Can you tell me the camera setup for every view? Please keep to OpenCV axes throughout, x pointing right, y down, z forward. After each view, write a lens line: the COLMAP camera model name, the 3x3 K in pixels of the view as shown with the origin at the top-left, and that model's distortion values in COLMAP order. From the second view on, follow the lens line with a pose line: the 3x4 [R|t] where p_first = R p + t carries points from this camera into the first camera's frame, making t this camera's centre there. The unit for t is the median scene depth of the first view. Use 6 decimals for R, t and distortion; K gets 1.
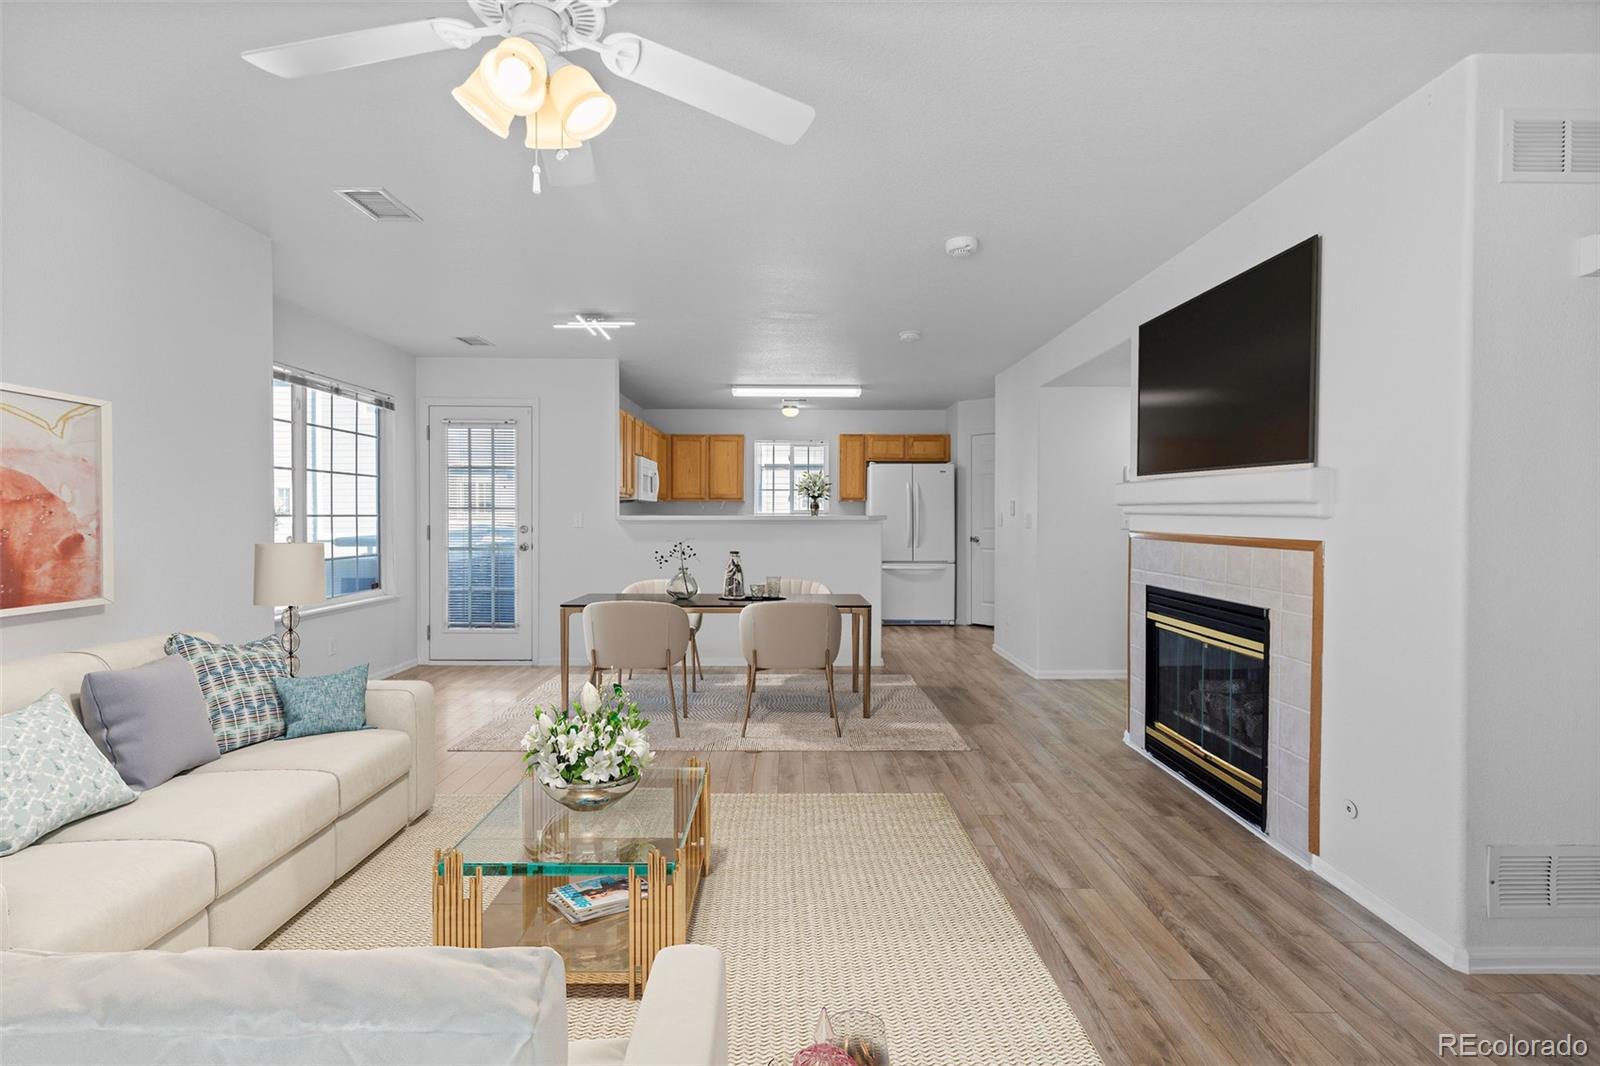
lens RADIAL K [[722.7, 0, 795.6], [0, 722.7, 521.9], [0, 0, 1]] dist [0.012276, 0.000427]
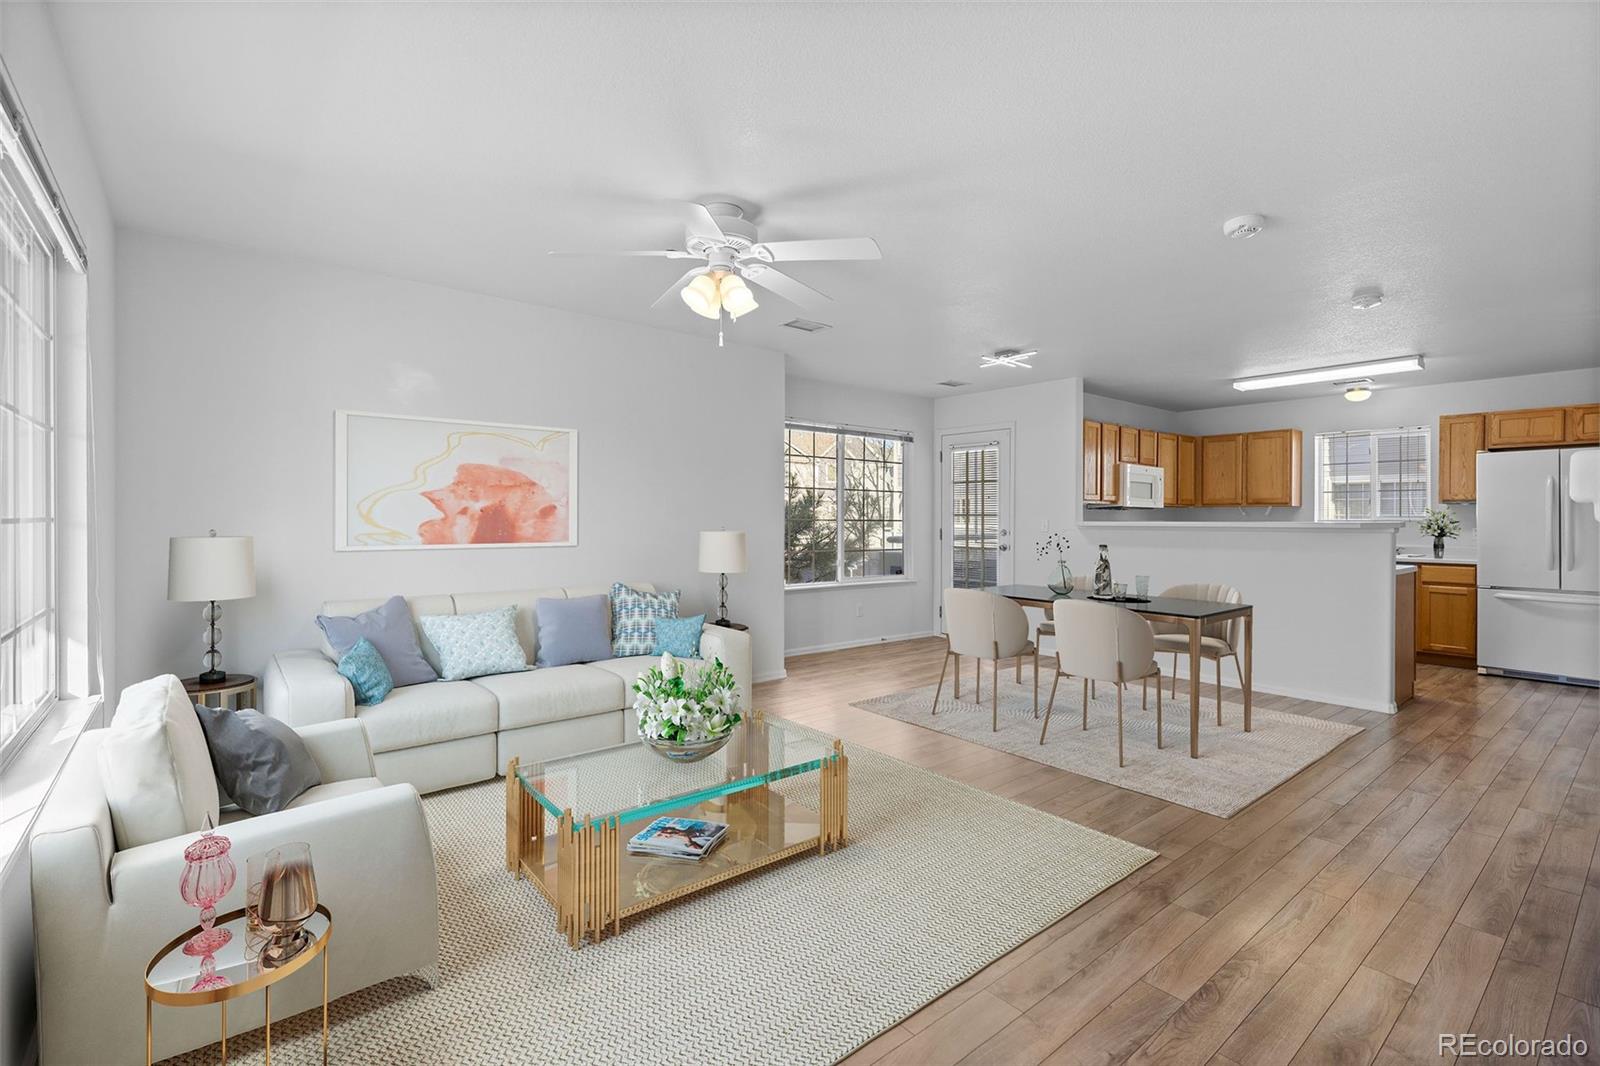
lens RADIAL K [[713.0, 0, 792.5], [0, 713.0, 516.8], [0, 0, 1]] dist [0.010395, 0.000478]
pose [[0.625890, -0.001788, -0.779909, 0.327332], [-0.011835, 0.999860, -0.011790, 0.002270], [0.779821, 0.016609, 0.625782, -0.001832]]
